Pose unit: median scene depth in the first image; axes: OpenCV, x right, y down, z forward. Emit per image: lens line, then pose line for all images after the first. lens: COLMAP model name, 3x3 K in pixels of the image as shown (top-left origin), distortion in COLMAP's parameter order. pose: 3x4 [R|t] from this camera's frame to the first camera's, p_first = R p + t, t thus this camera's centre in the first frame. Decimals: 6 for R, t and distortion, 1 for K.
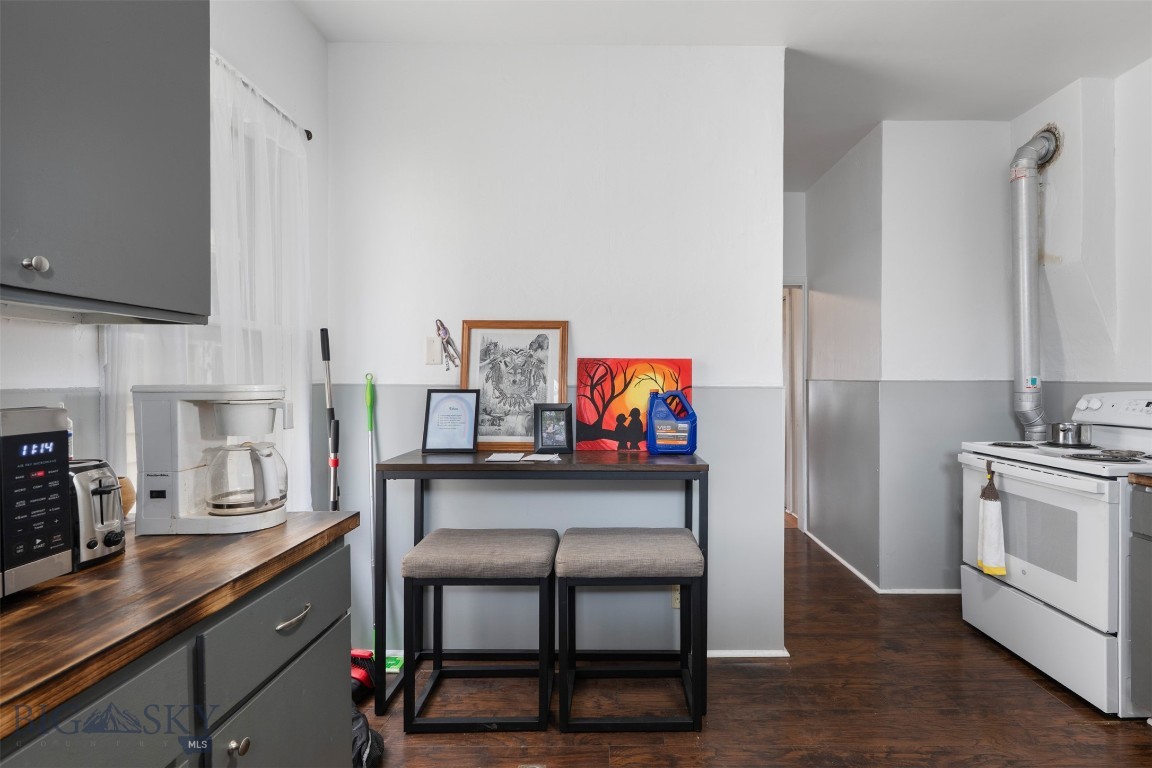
lens RADIAL K [[542.6, 0, 576.0], [0, 542.6, 384.0], [0, 0, 1]] dist [-0.000034, -0.000009]
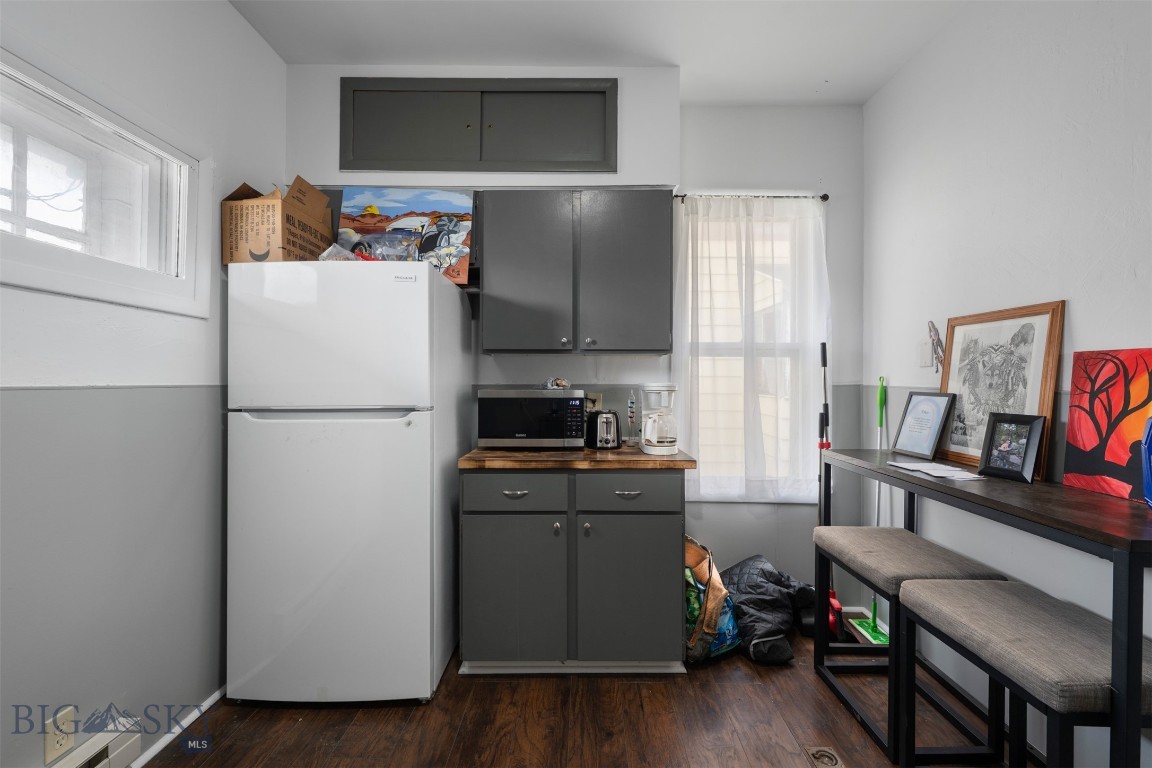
lens RADIAL K [[476.7, 0, 577.3], [0, 476.7, 378.2], [0, 0, 1]] dist [0.000184, 0.000077]
pose [[-0.016493, -0.003041, -0.999859, 0.622914], [-0.012966, 0.999912, -0.002827, -0.004730], [0.999780, 0.012917, -0.016531, 0.381666]]
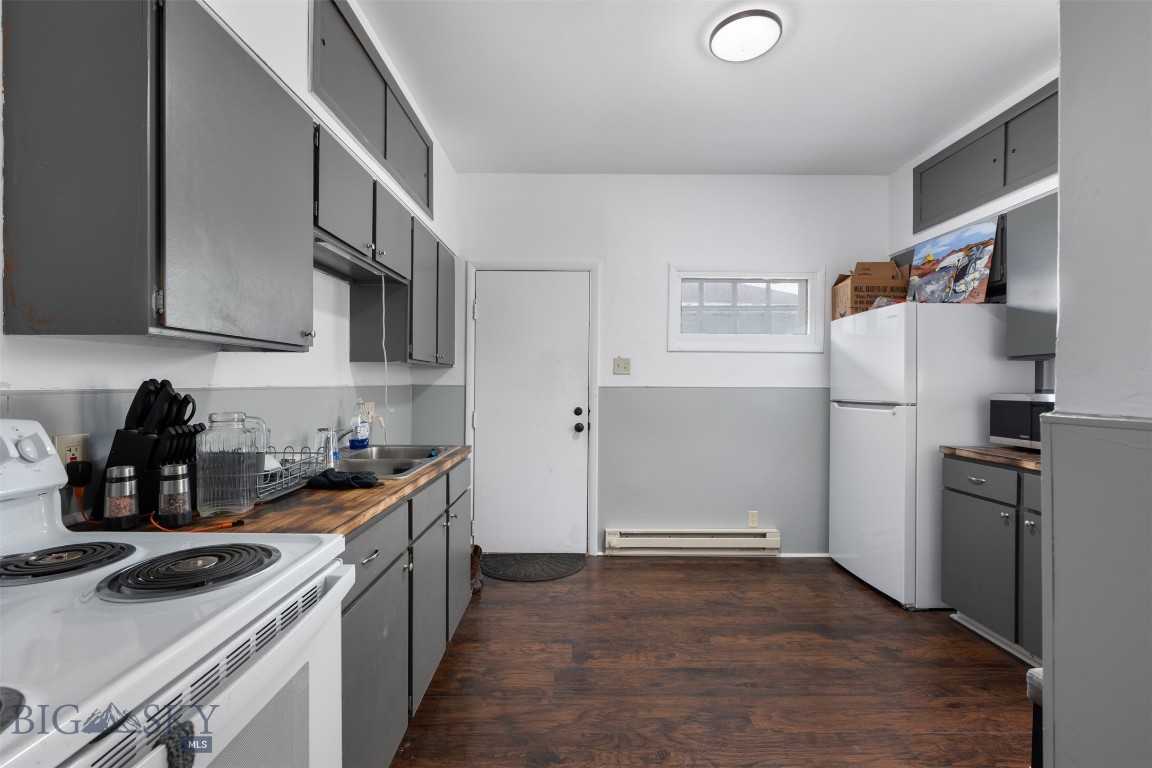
lens RADIAL K [[497.9, 0, 570.1], [0, 497.9, 384.7], [0, 0, 1]] dist [0.000174, -0.000005]
pose [[-0.999868, -0.002930, 0.015995, 0.615070], [-0.002755, 0.999936, 0.010985, -0.010917], [-0.016026, 0.010940, -0.999812, 1.360743]]
